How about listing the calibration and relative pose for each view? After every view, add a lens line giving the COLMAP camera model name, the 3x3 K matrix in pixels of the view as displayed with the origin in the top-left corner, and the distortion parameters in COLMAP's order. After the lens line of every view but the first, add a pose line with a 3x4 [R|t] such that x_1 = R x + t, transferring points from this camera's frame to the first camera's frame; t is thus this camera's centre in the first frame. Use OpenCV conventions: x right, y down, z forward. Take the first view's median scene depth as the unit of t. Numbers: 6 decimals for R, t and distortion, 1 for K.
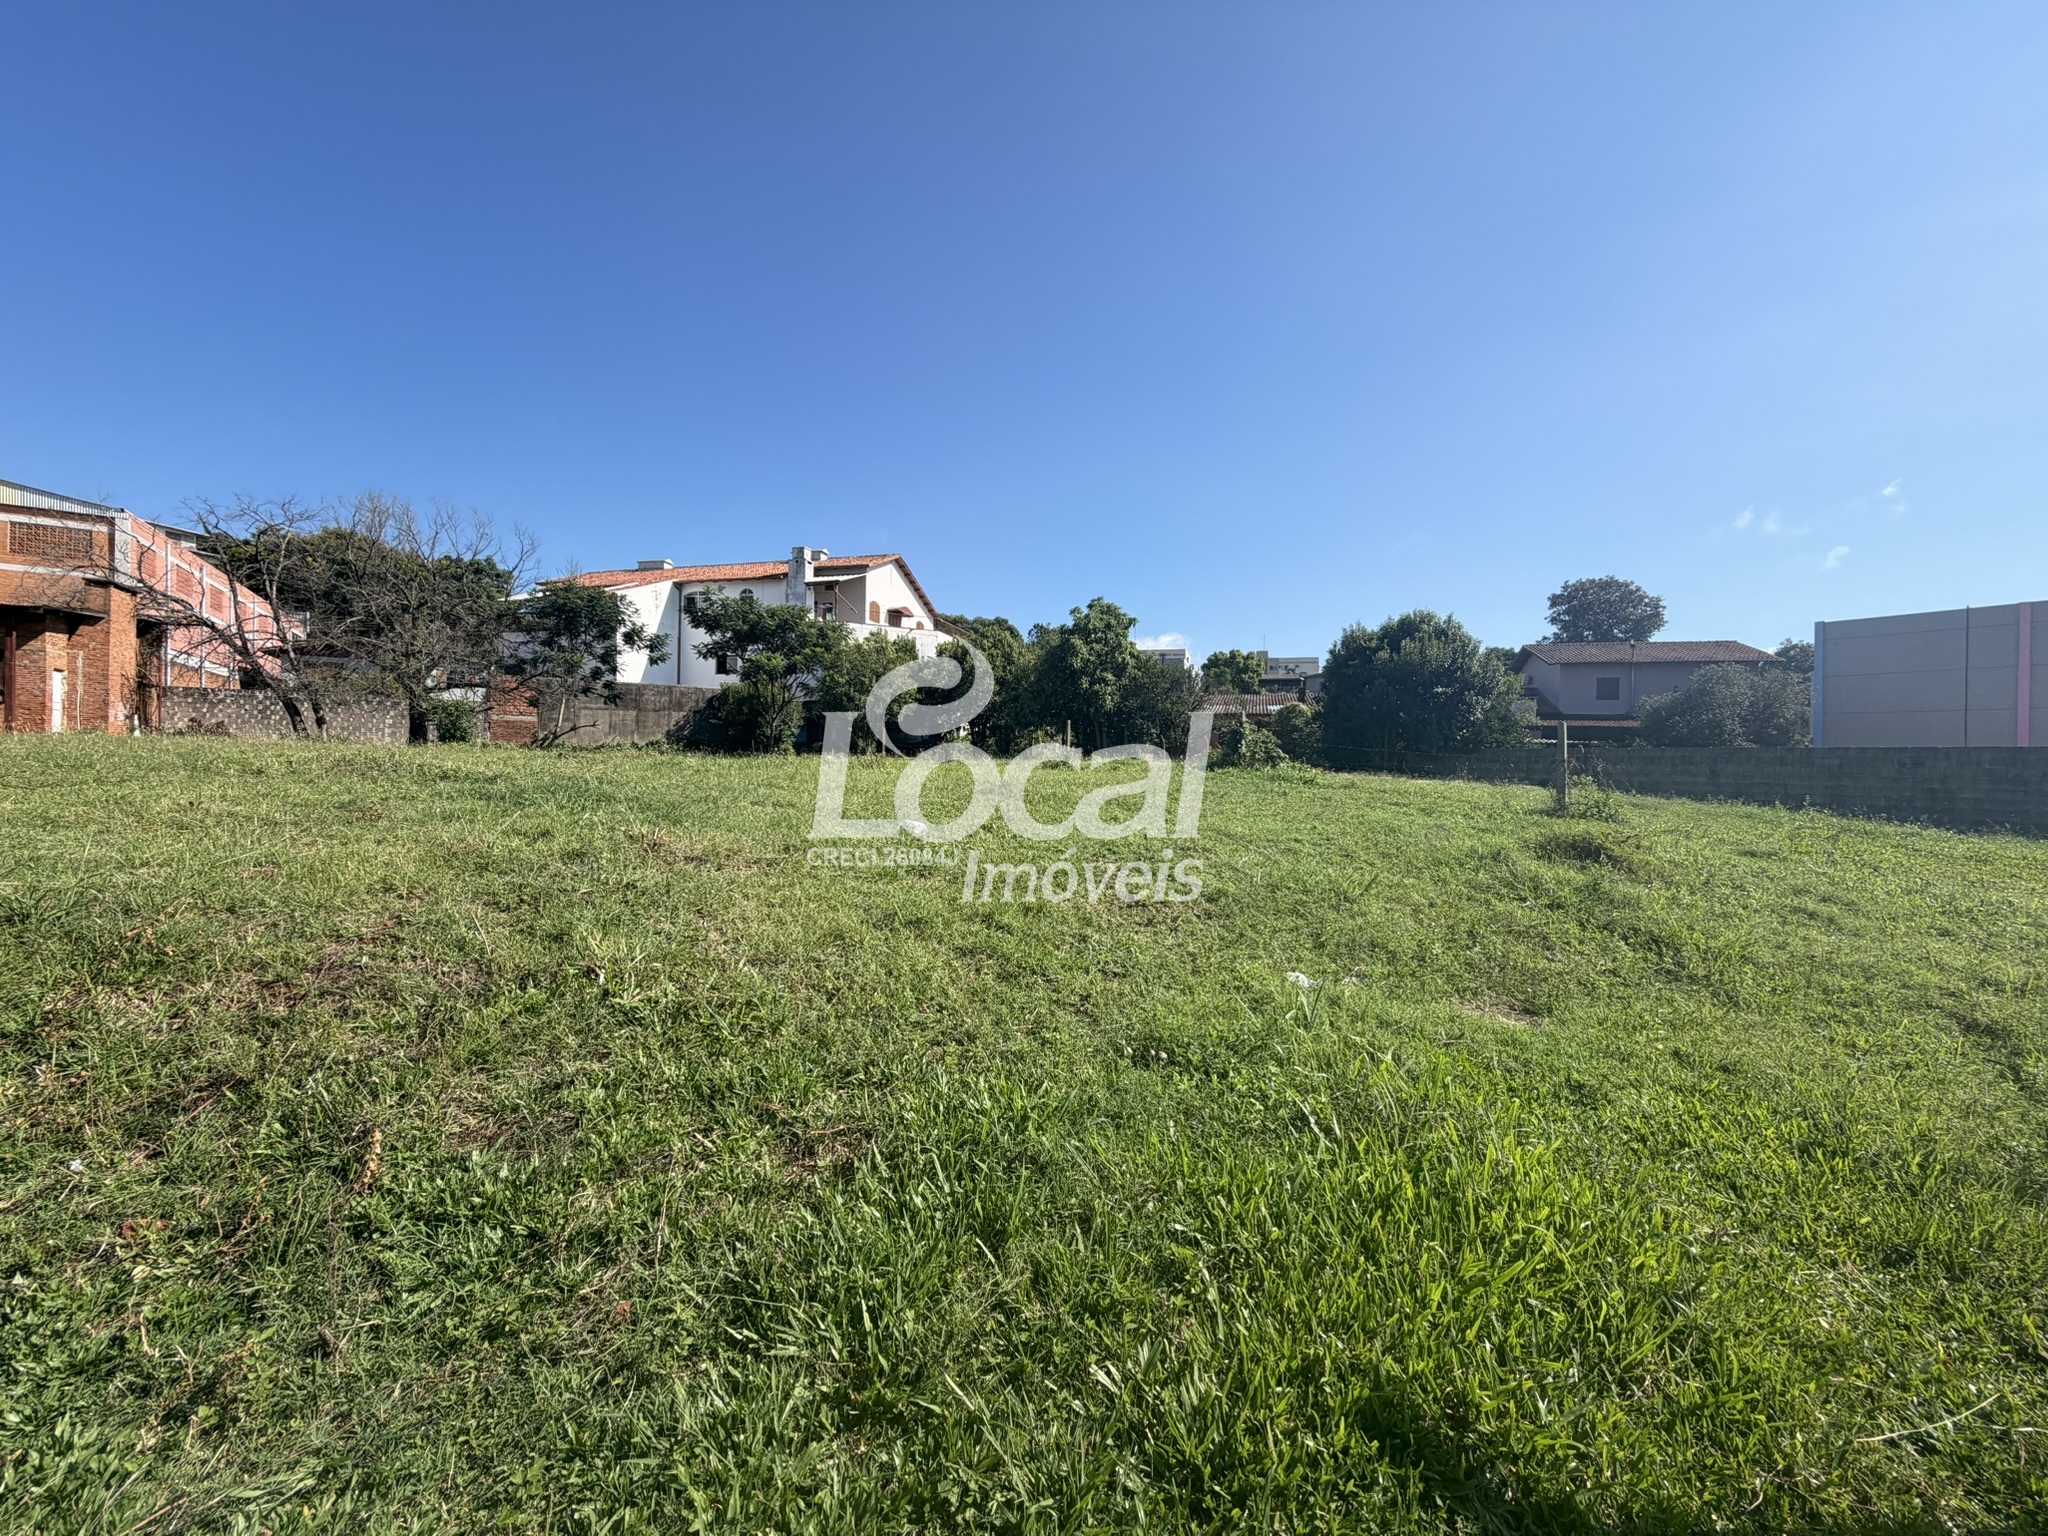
lens RADIAL K [[811.4, 0, 1018.5], [0, 811.4, 769.7], [0, 0, 1]] dist [-0.001018, 0.000291]
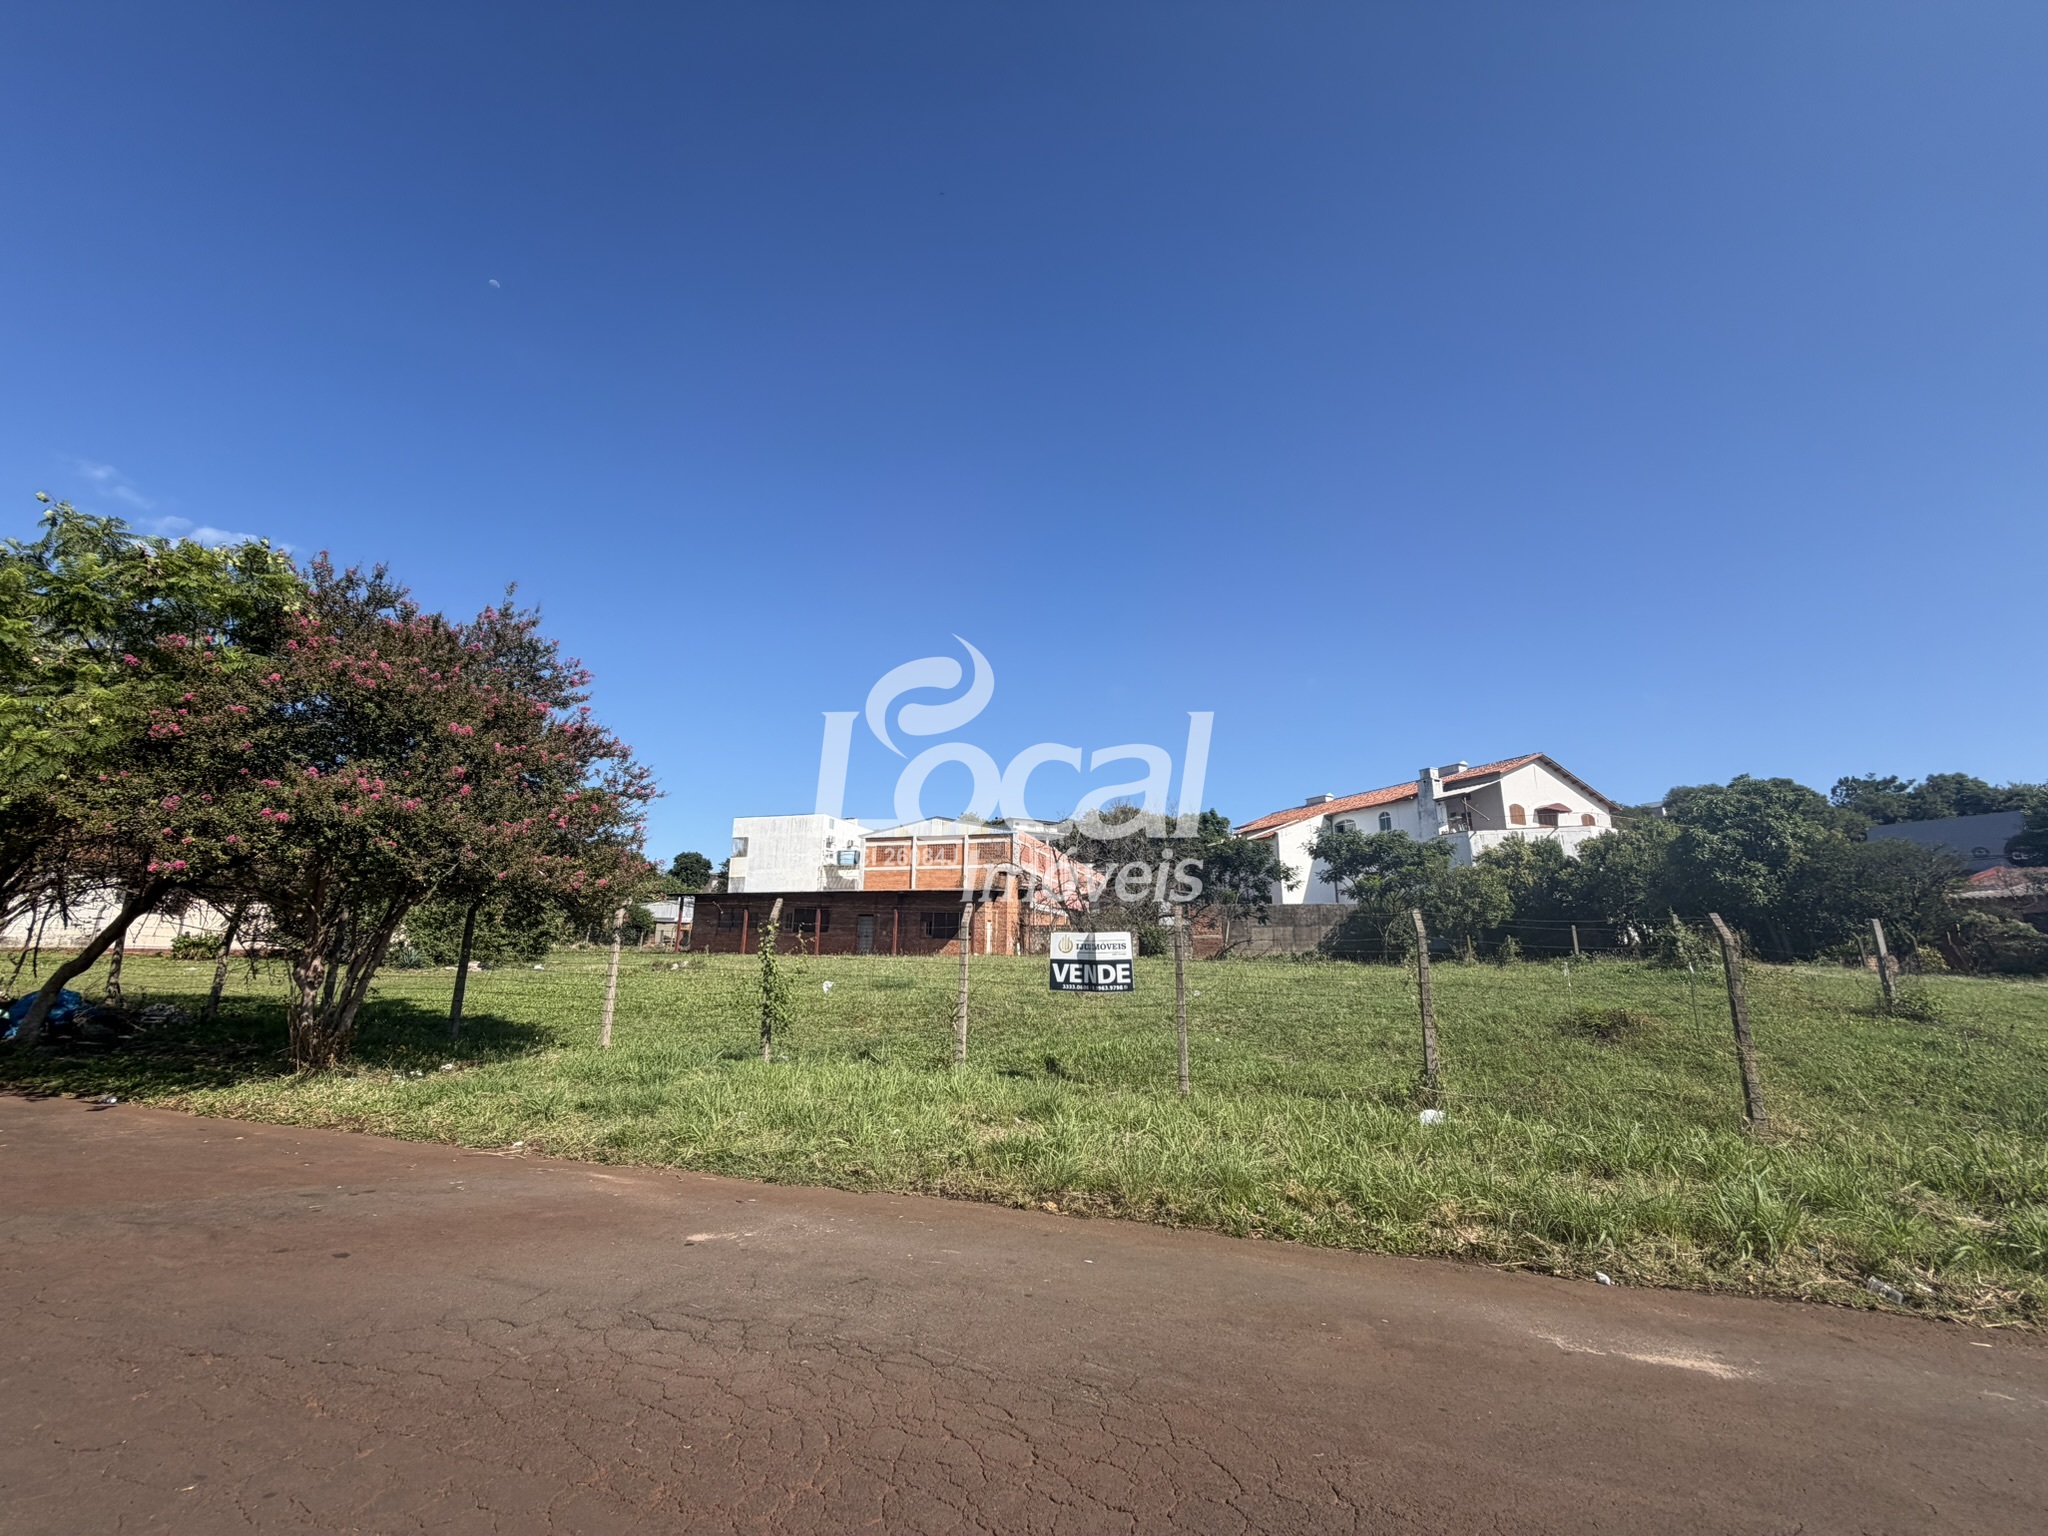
lens RADIAL K [[811.4, 0, 1018.5], [0, 811.4, 758.0], [0, 0, 1]] dist [-0.001018, 0.000291]
pose [[0.656453, -0.194537, -0.728852, 0.773213], [-0.005188, 0.964990, -0.262237, 0.019577], [0.754349, 0.175928, 0.632461, -0.530765]]
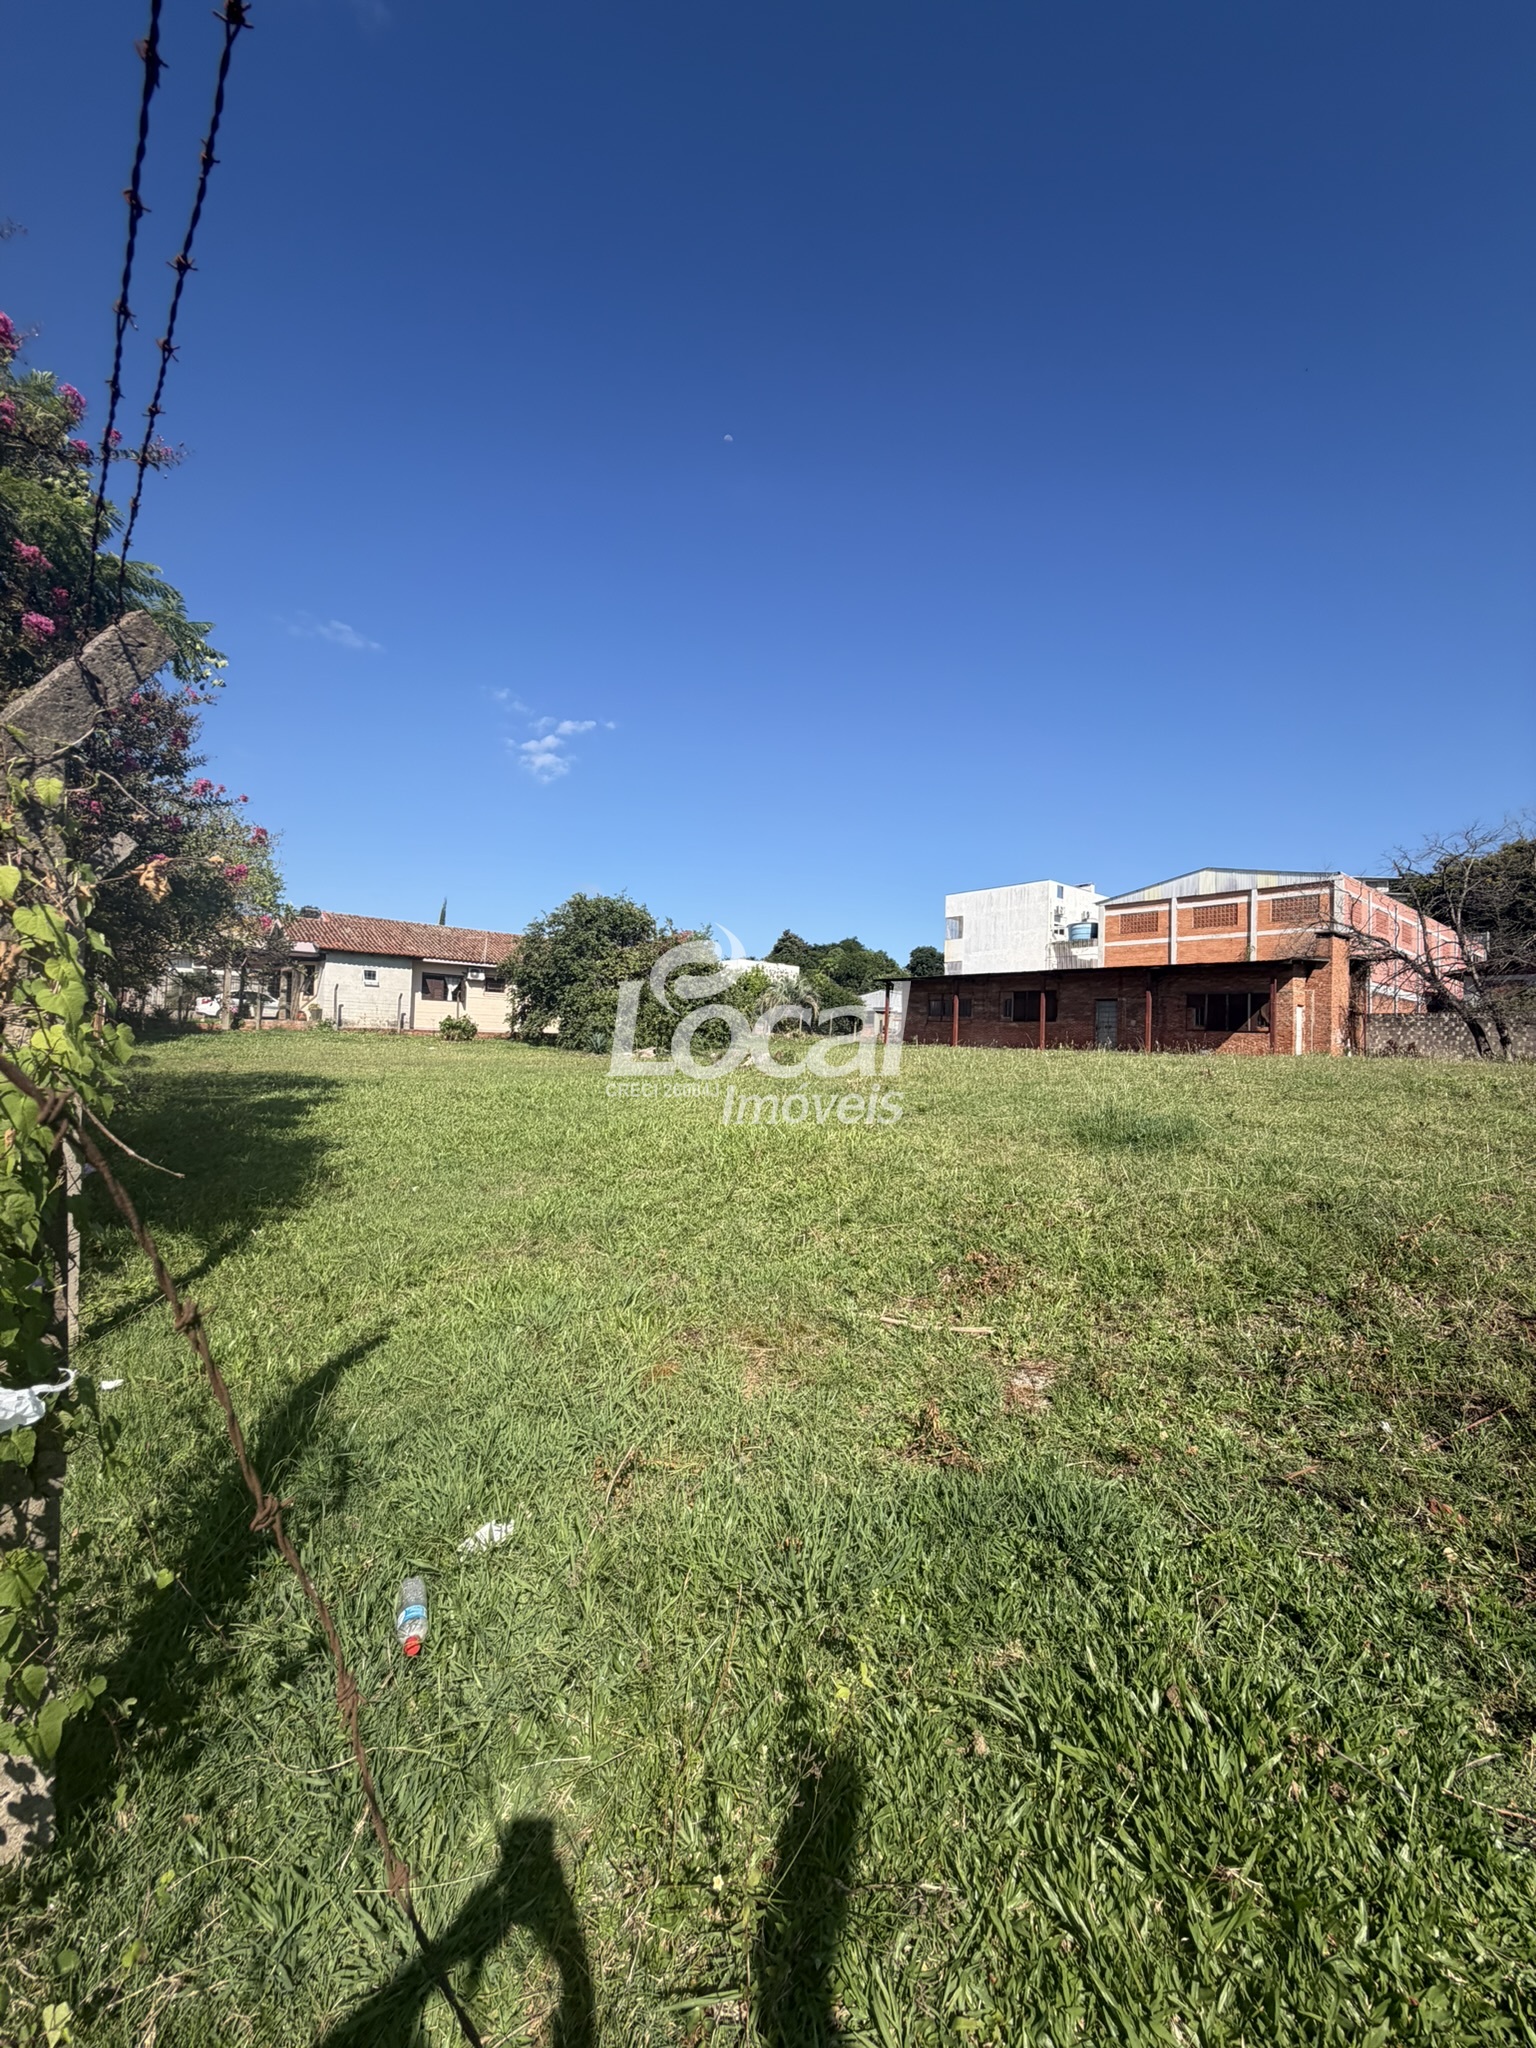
lens RADIAL K [[811.4, 0, 769.9], [0, 811.4, 1011.2], [0, 0, 1]] dist [-0.001018, 0.000291]
pose [[0.128428, -0.053207, -0.990290, -0.007379], [-0.040847, 0.997429, -0.058888, -0.004638], [0.990877, 0.048013, 0.125925, -0.018740]]
